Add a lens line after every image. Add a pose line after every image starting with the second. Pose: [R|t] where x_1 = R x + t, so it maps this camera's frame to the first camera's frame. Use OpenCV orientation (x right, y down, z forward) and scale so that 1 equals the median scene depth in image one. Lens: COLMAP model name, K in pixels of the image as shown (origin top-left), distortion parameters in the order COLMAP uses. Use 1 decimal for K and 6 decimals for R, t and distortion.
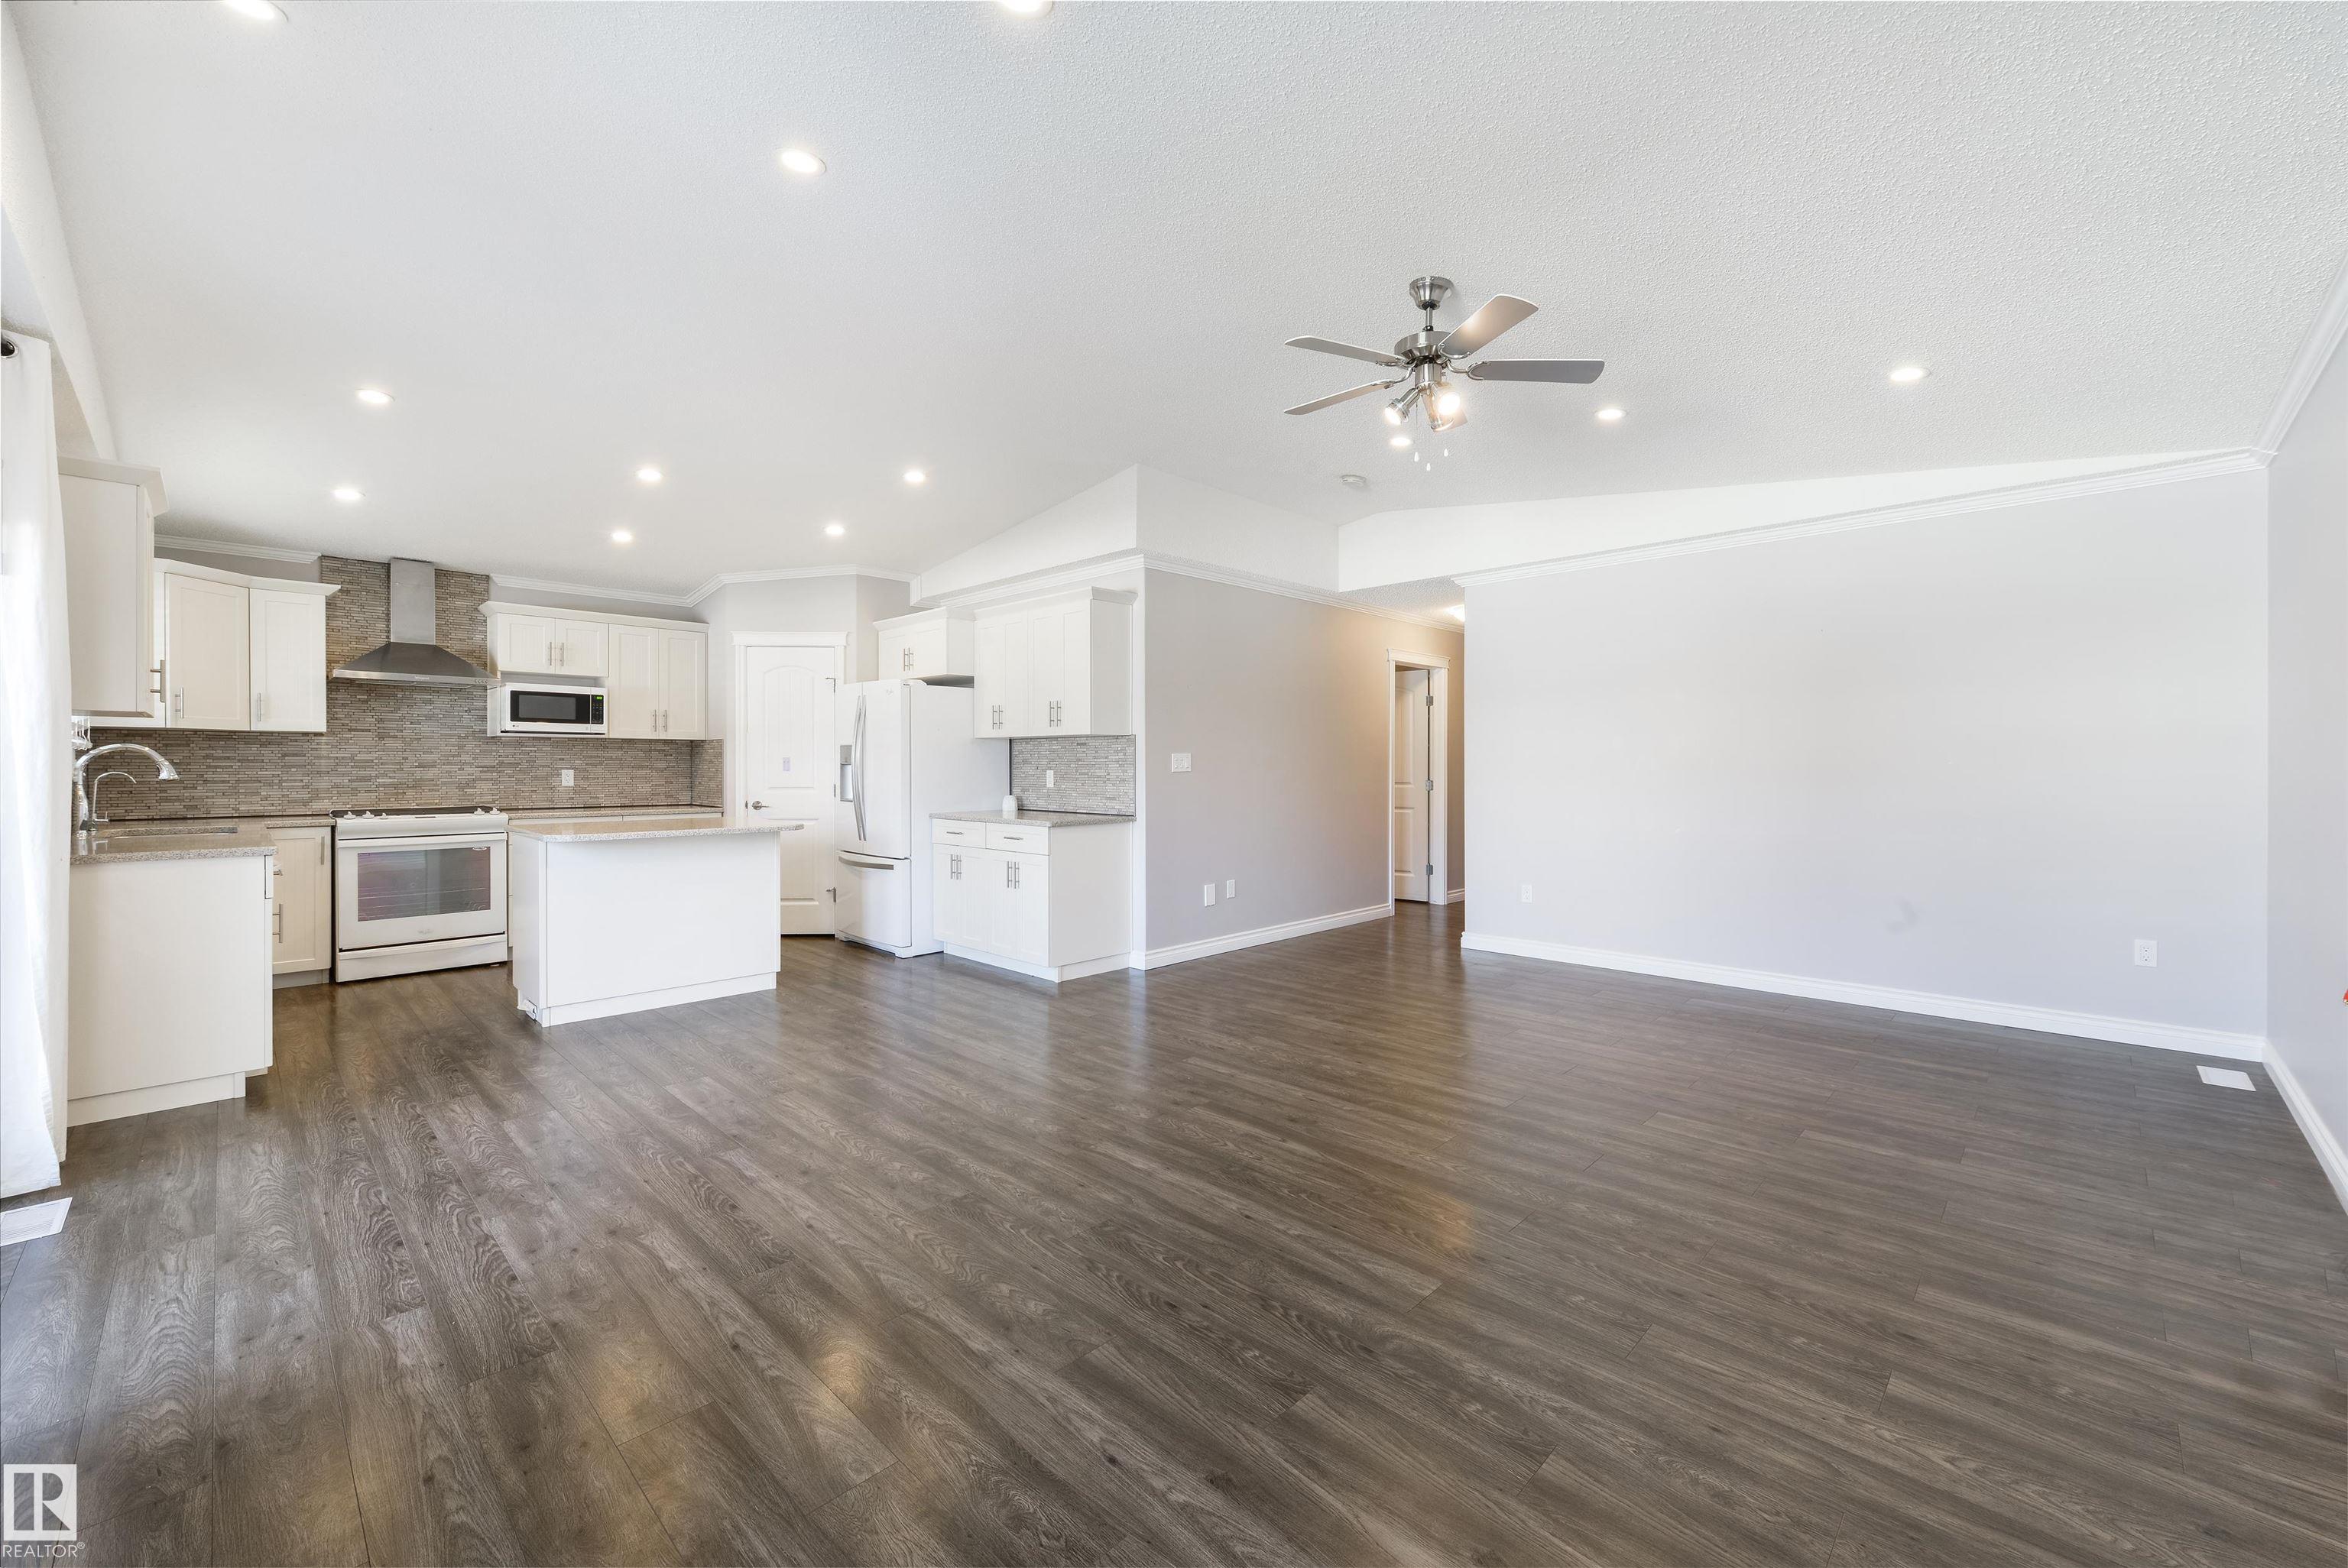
lens RADIAL K [[938.2, 0, 1221.4], [0, 938.2, 768.4], [0, 0, 1]] dist [-0.001123, -0.000767]
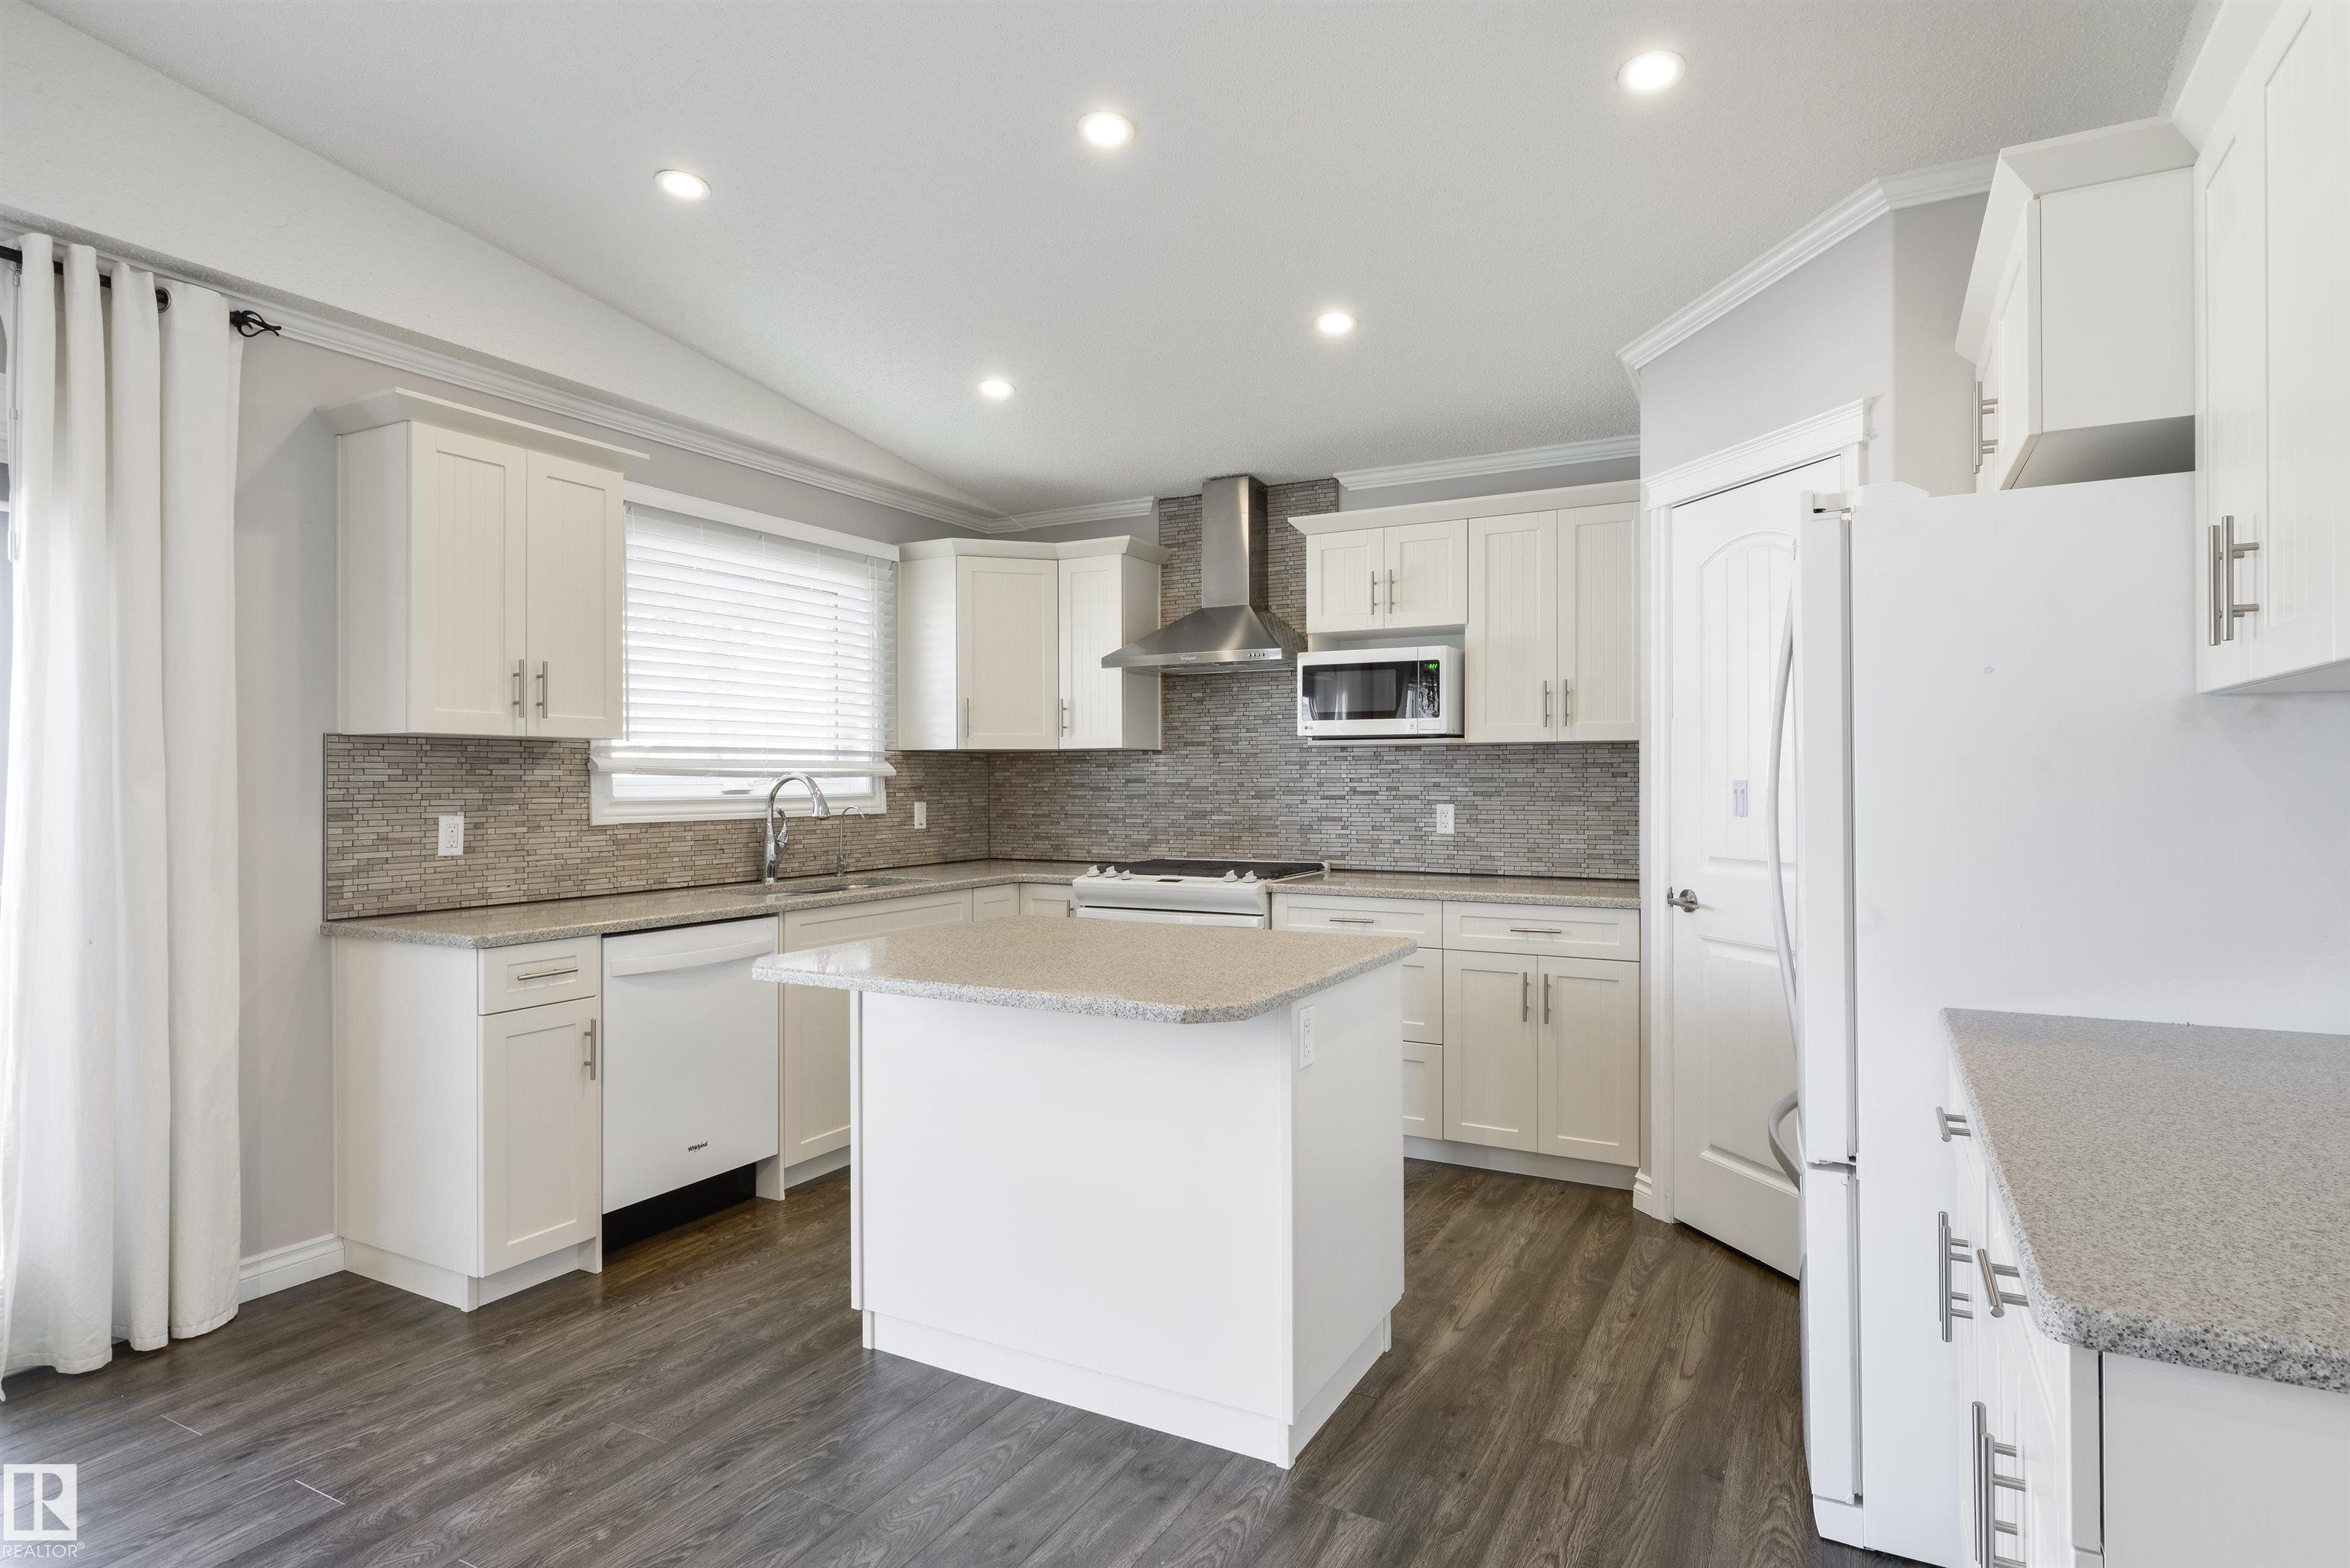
lens RADIAL K [[1242.6, 0, 1185.1], [0, 1242.6, 780.5], [0, 0, 1]] dist [0.004905, 0.000006]
pose [[0.251347, -0.000951, -0.967897, -0.042274], [0.000021, 1.000000, -0.000977, -0.012687], [0.967897, 0.000225, 0.251347, 0.748026]]
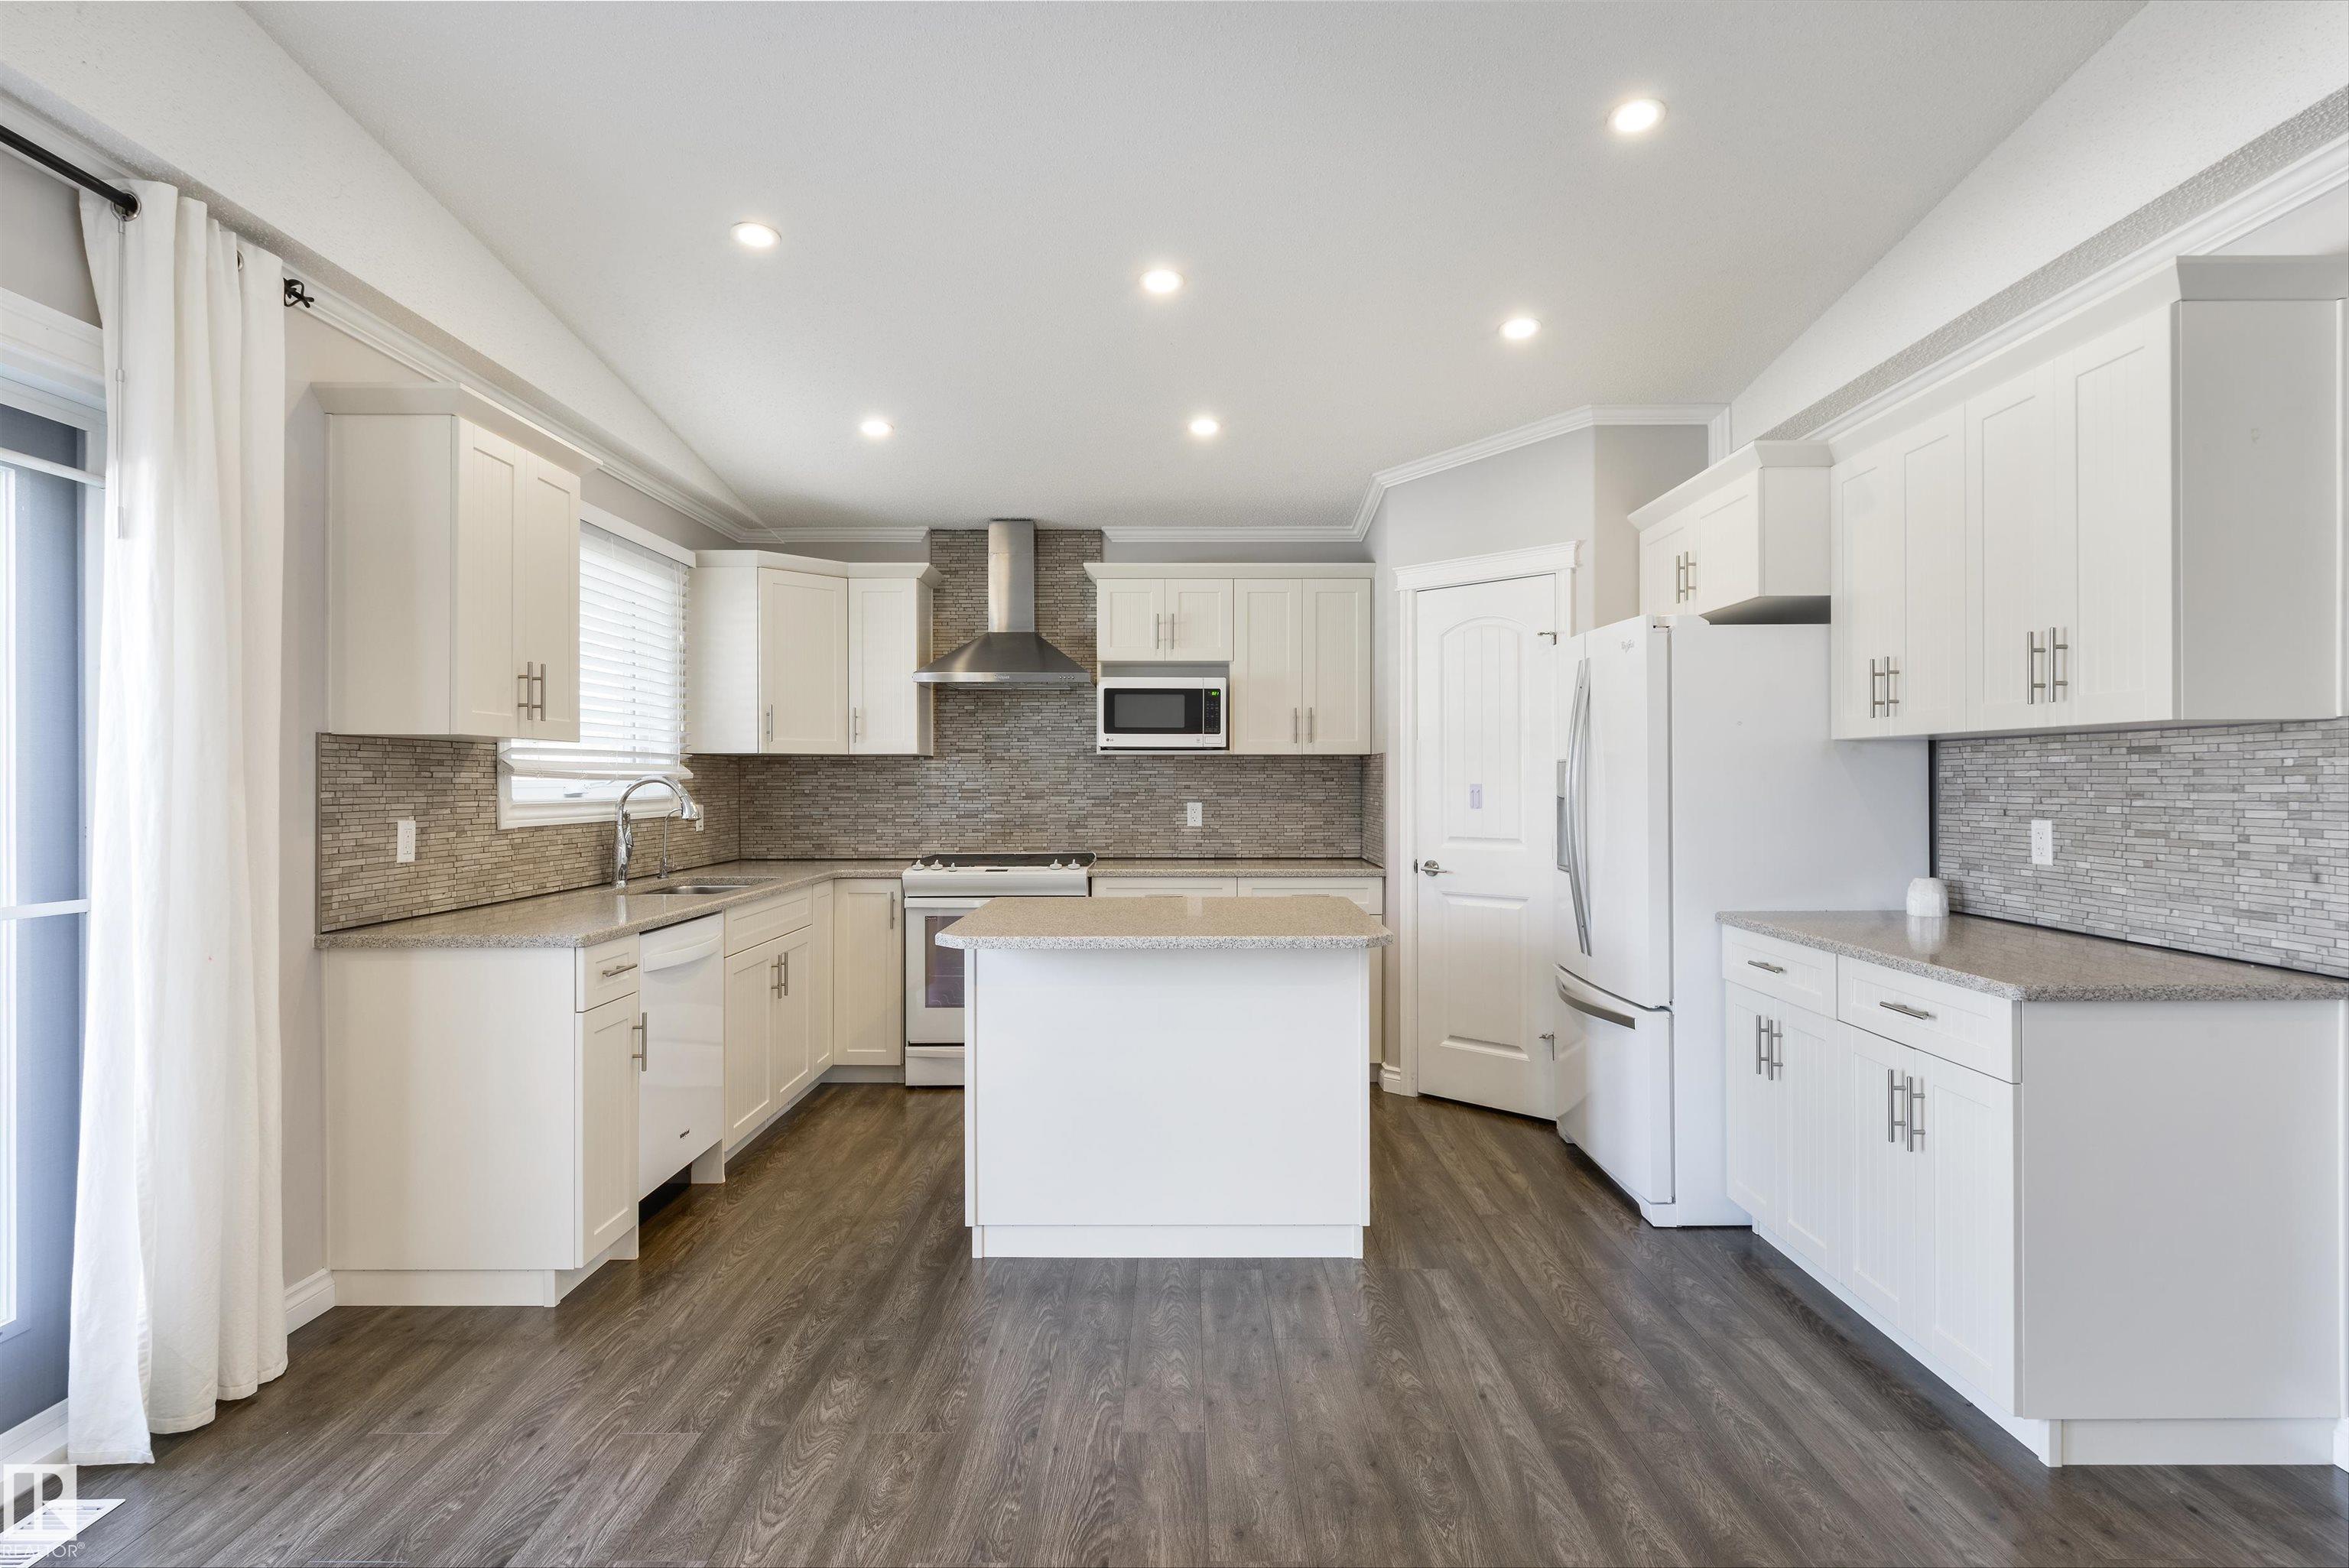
lens RADIAL K [[1235.3, 0, 1181.4], [0, 1235.3, 780.7], [0, 0, 1]] dist [0.004208, 0.000128]
pose [[0.680593, -0.001849, -0.732659, -0.055441], [-0.000450, 0.999996, -0.002943, -0.012913], [0.732661, 0.002333, 0.680589, 0.428736]]
